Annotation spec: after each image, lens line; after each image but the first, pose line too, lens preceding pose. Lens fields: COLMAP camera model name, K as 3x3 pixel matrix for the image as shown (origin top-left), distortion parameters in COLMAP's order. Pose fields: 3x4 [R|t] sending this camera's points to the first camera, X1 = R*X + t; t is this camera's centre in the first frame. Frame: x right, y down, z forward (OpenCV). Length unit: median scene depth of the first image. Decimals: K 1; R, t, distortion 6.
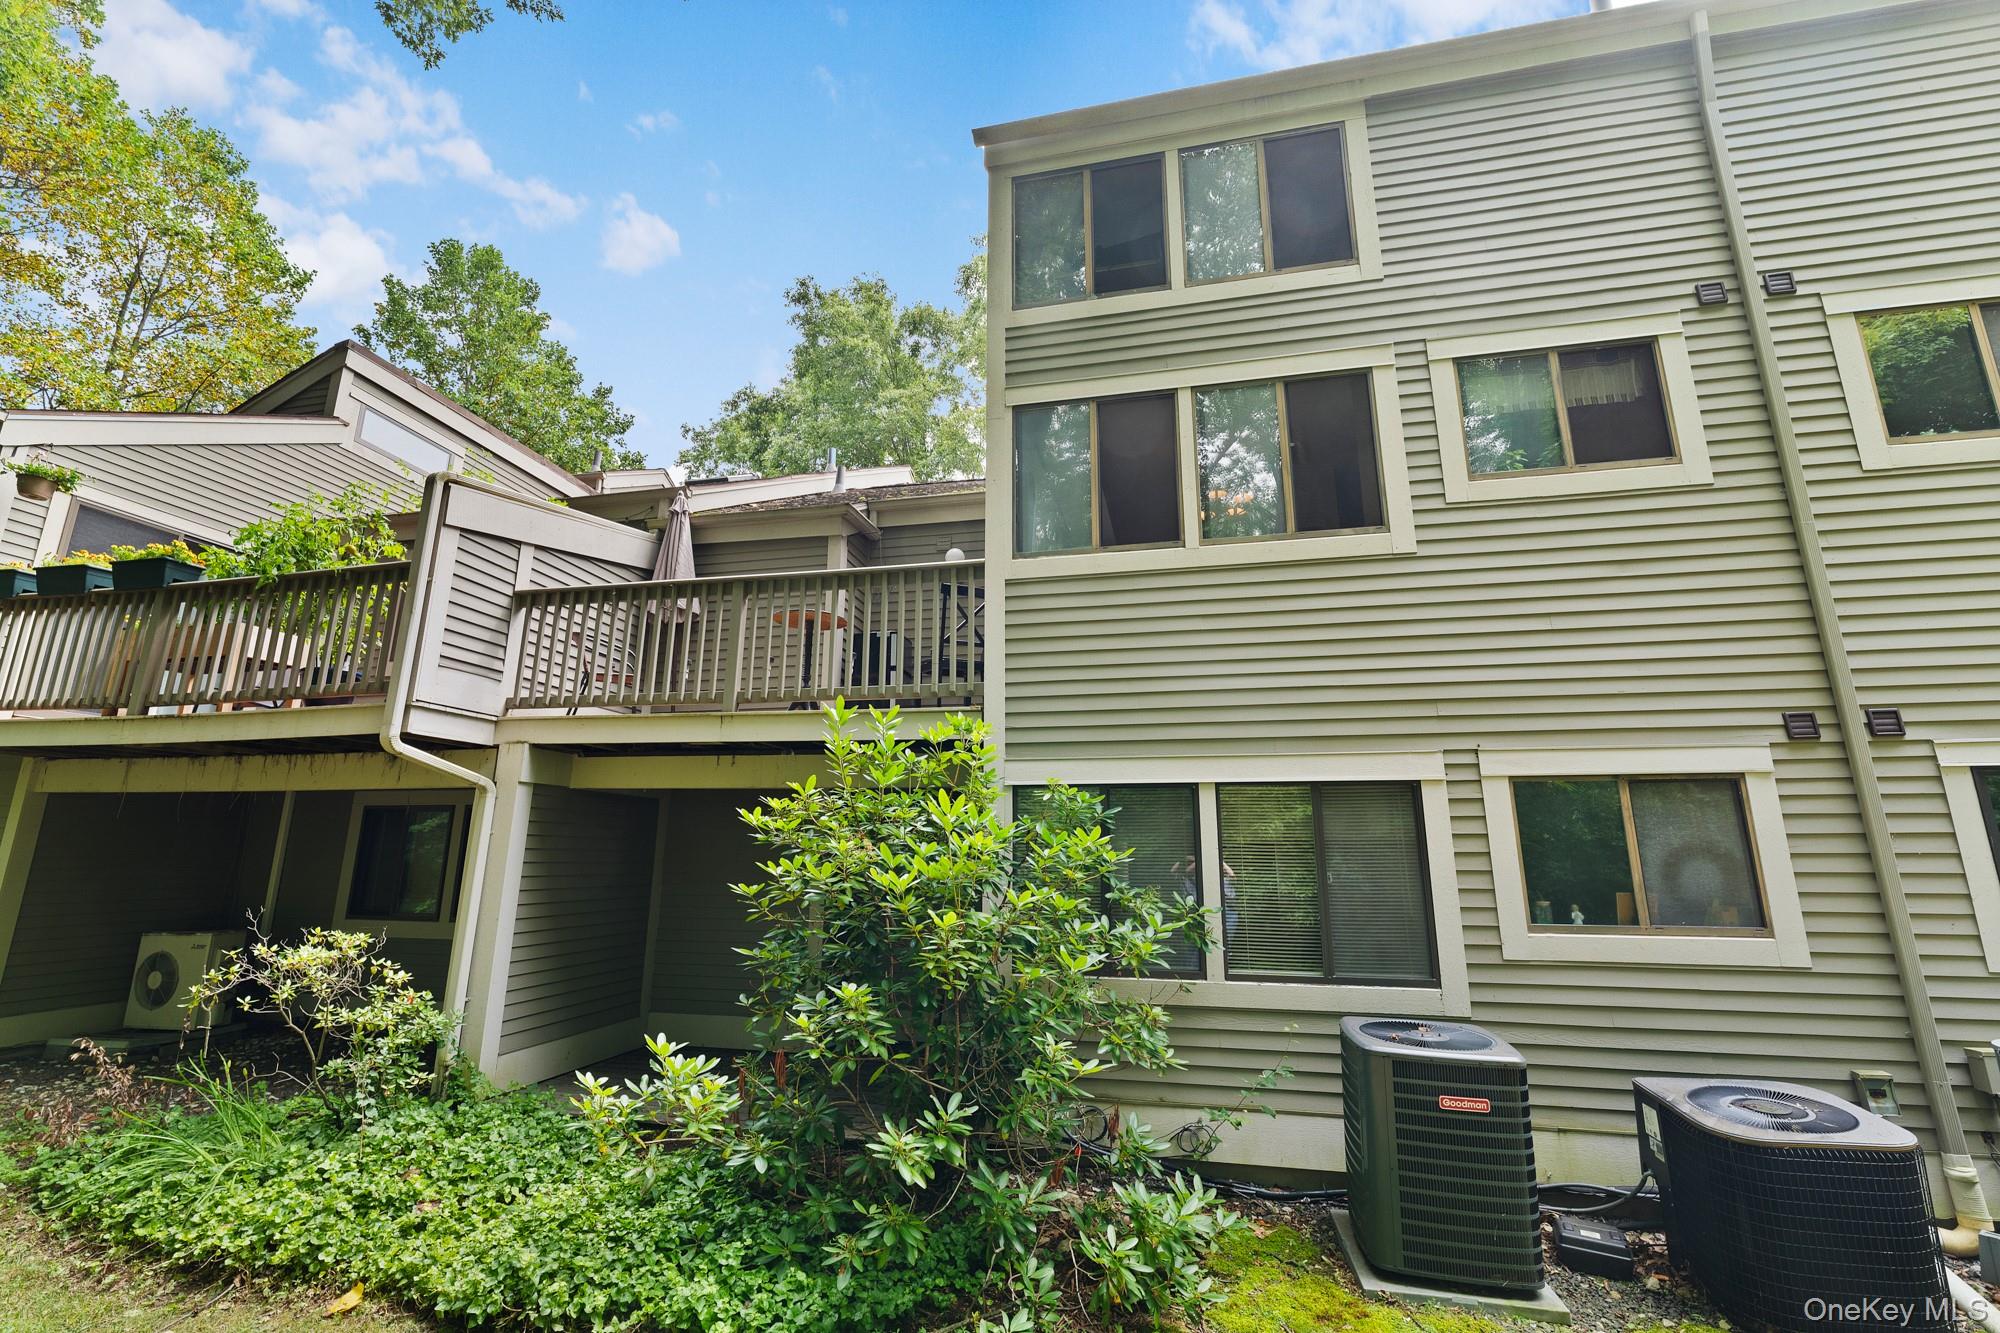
lens RADIAL K [[847.5, 0, 1001.7], [0, 847.5, 658.6], [0, 0, 1]] dist [-0.001391, -0.000634]
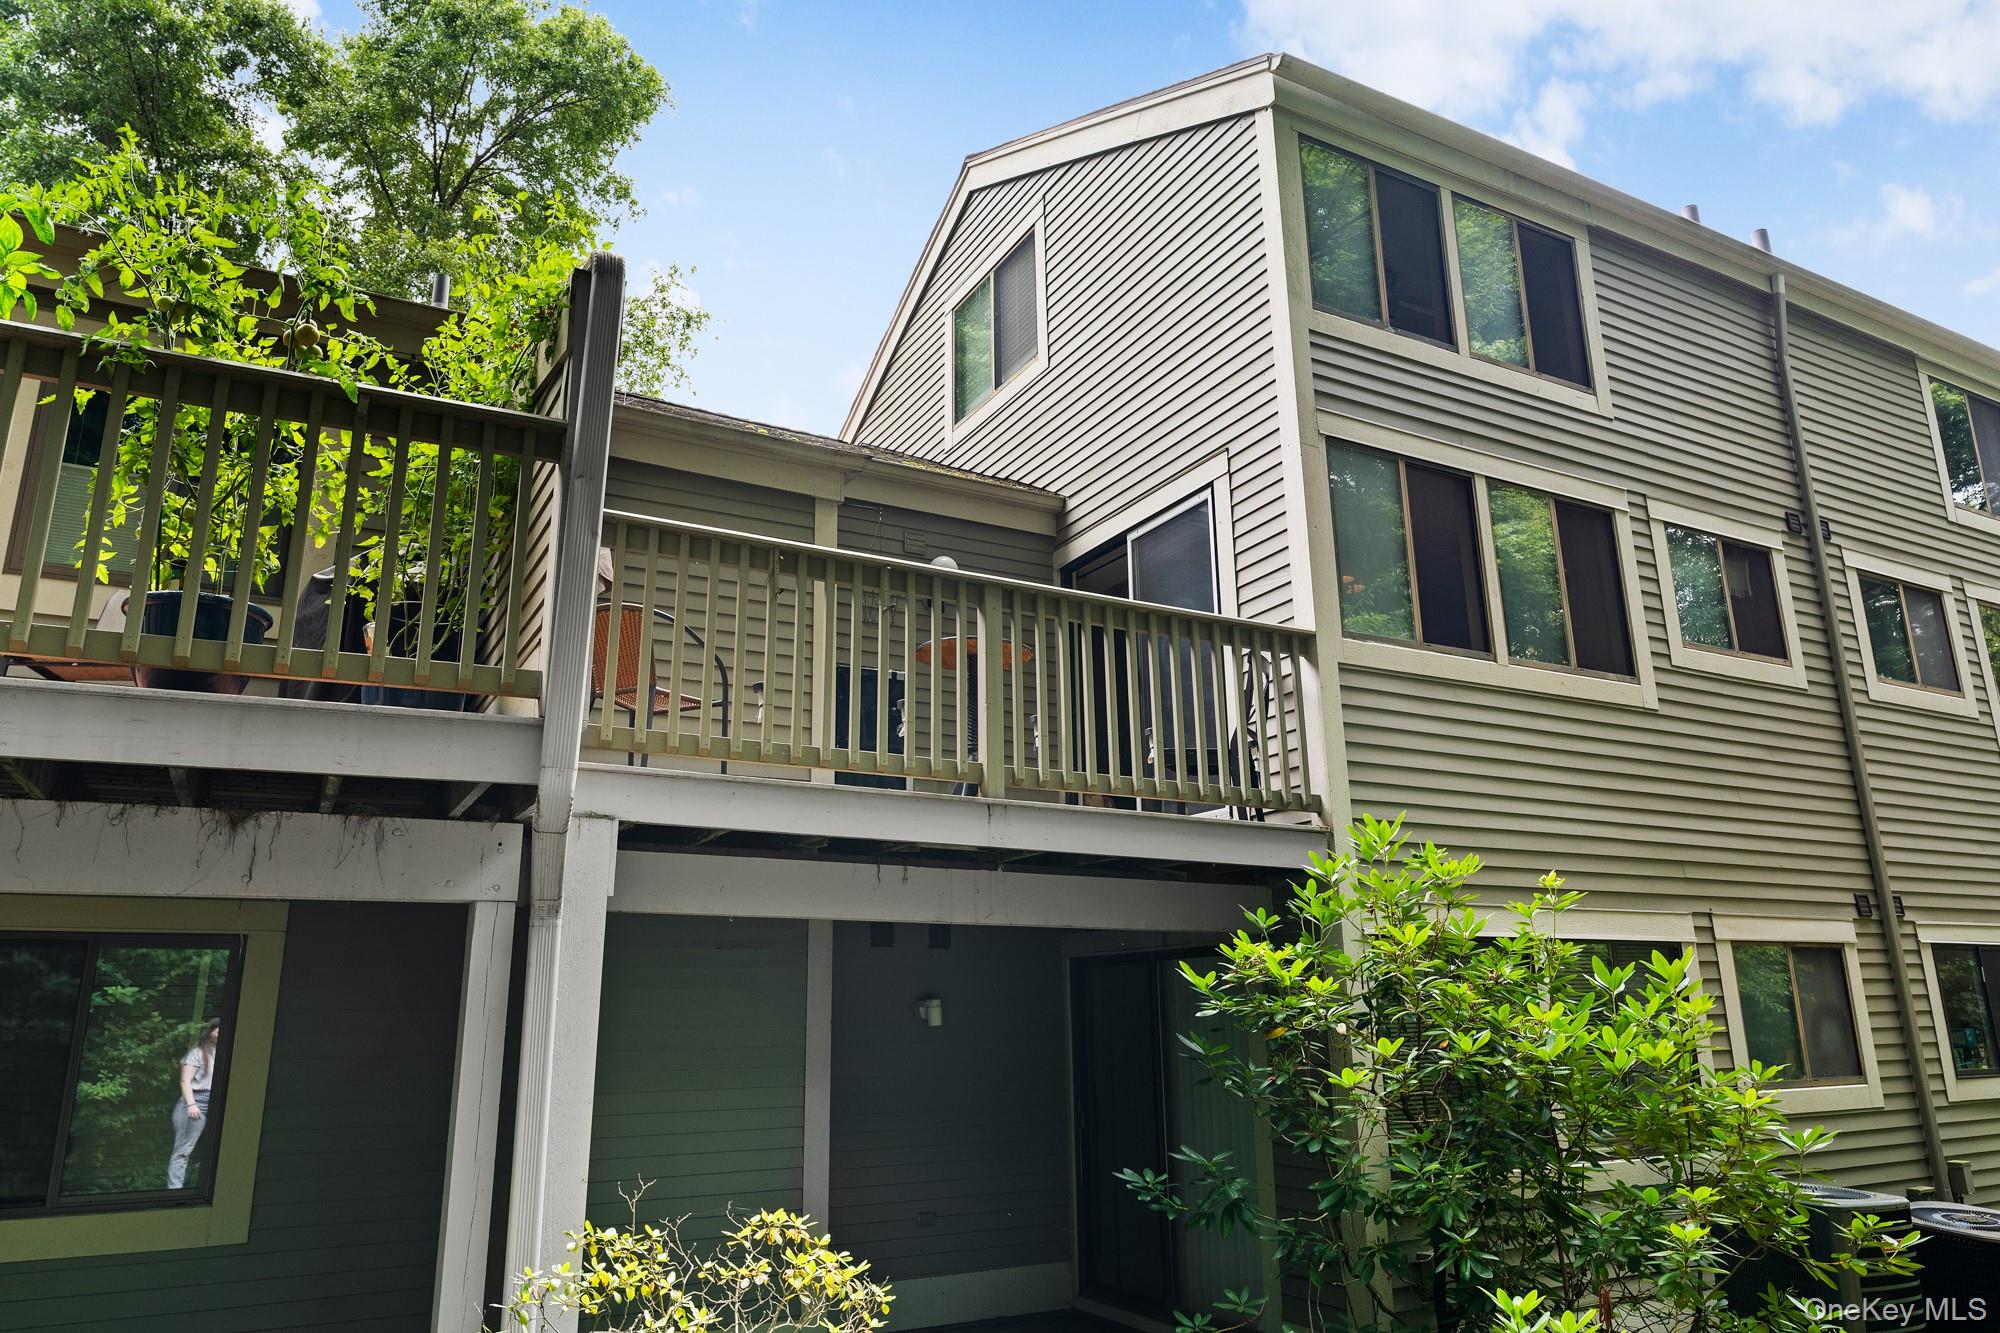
lens RADIAL K [[1325.0, 0, 997.6], [0, 1325.0, 660.5], [0, 0, 1]] dist [0.000968, -0.000655]
pose [[0.753270, 0.157781, 0.638506, -1.067951], [-0.130876, 0.987343, -0.089582, 0.056201], [-0.644559, -0.016086, 0.764386, 0.305381]]
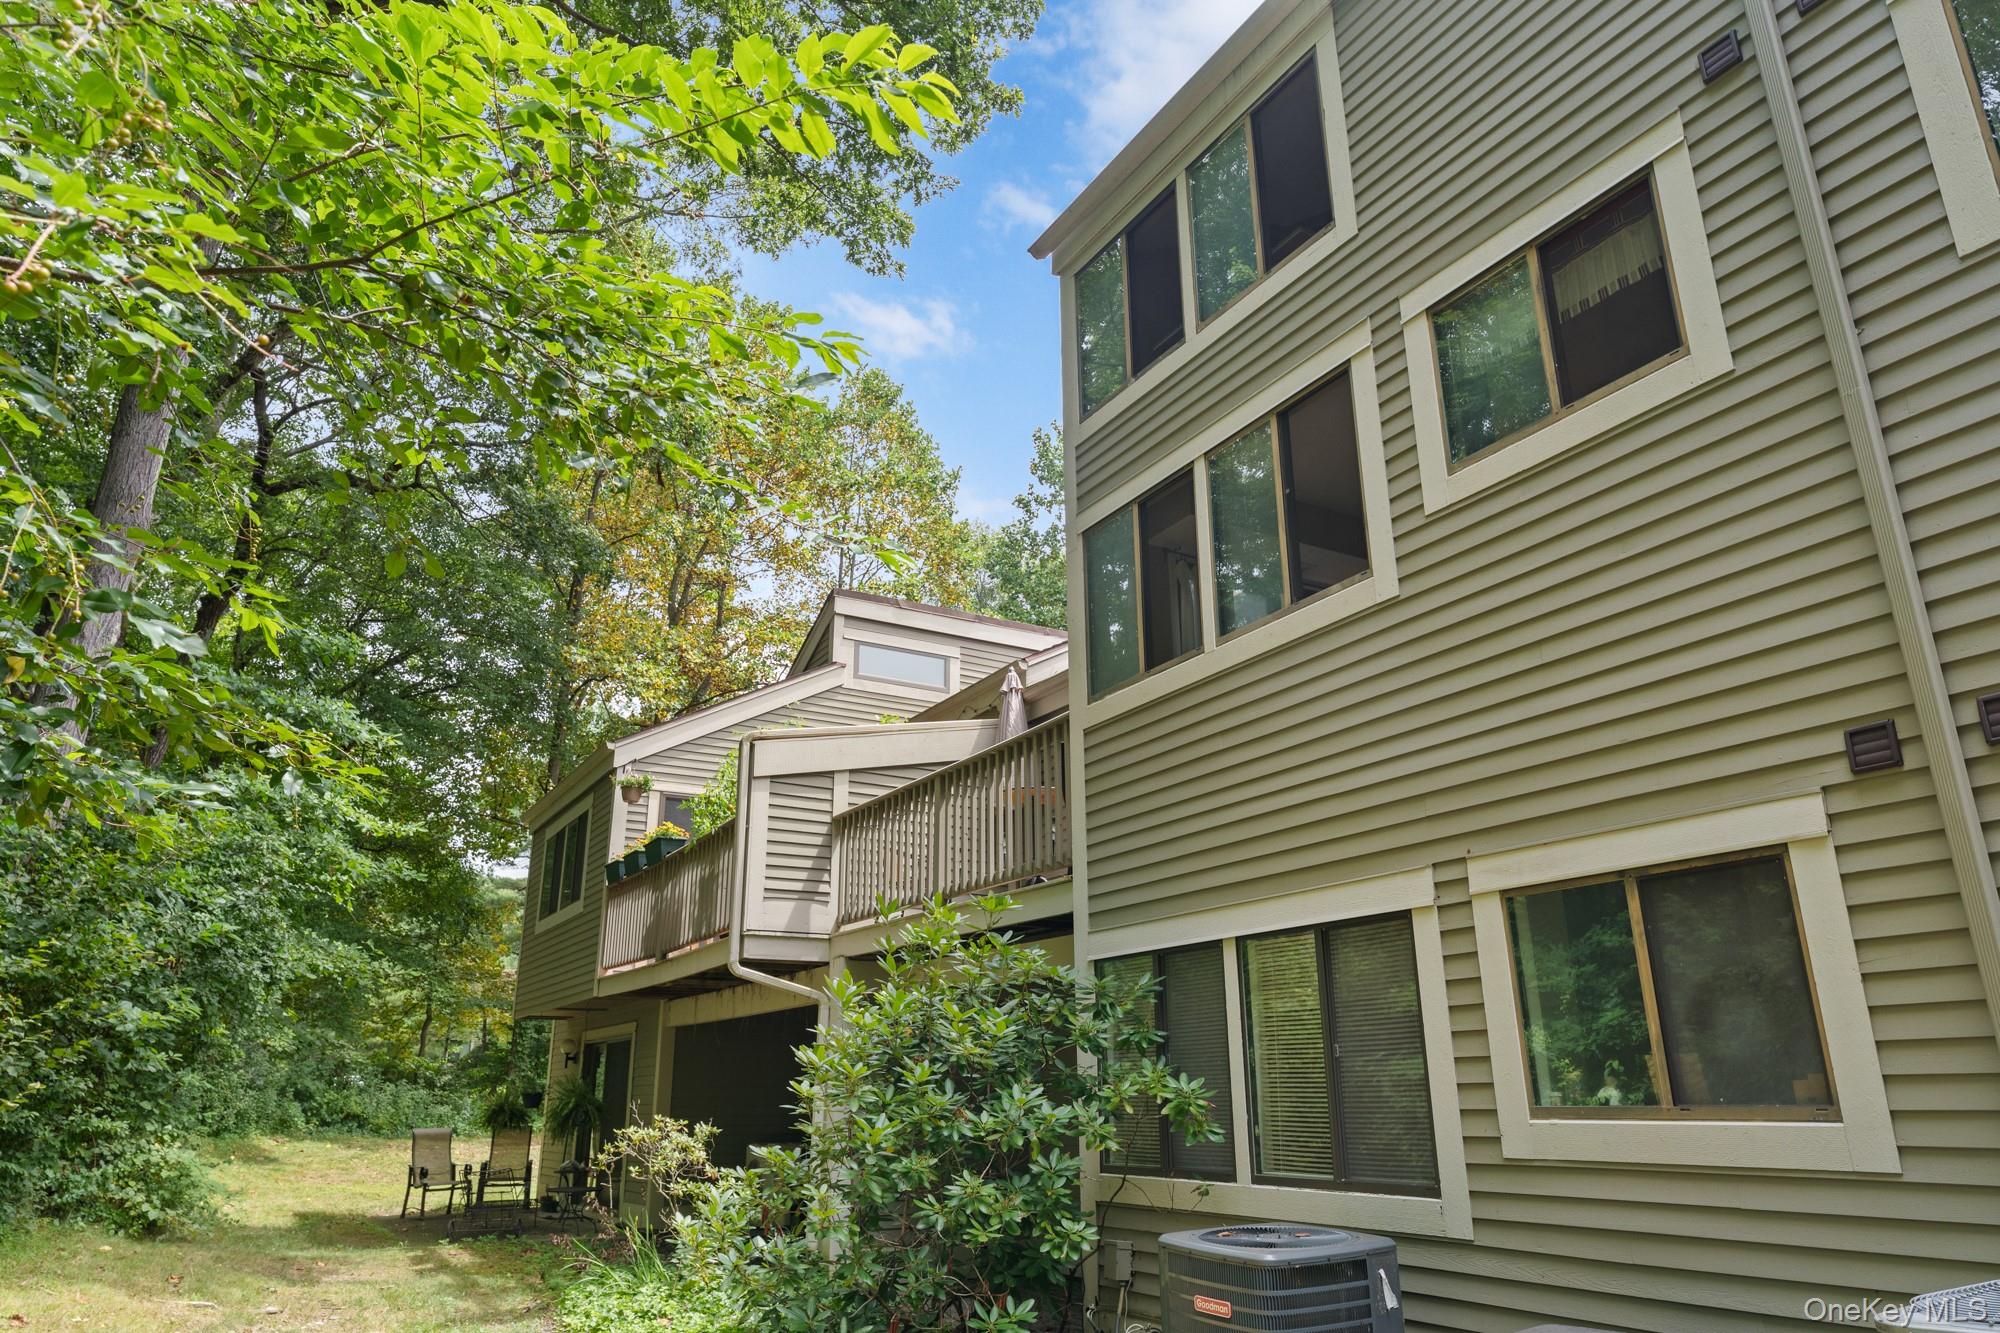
lens RADIAL K [[1325.0, 0, 1005.5], [0, 1325.0, 657.0], [0, 0, 1]] dist [0.000968, -0.000655]
pose [[0.673496, -0.243528, -0.697923, 1.022767], [0.177481, 0.969828, -0.167135, 0.056228], [0.717568, -0.011303, 0.696397, -0.042945]]
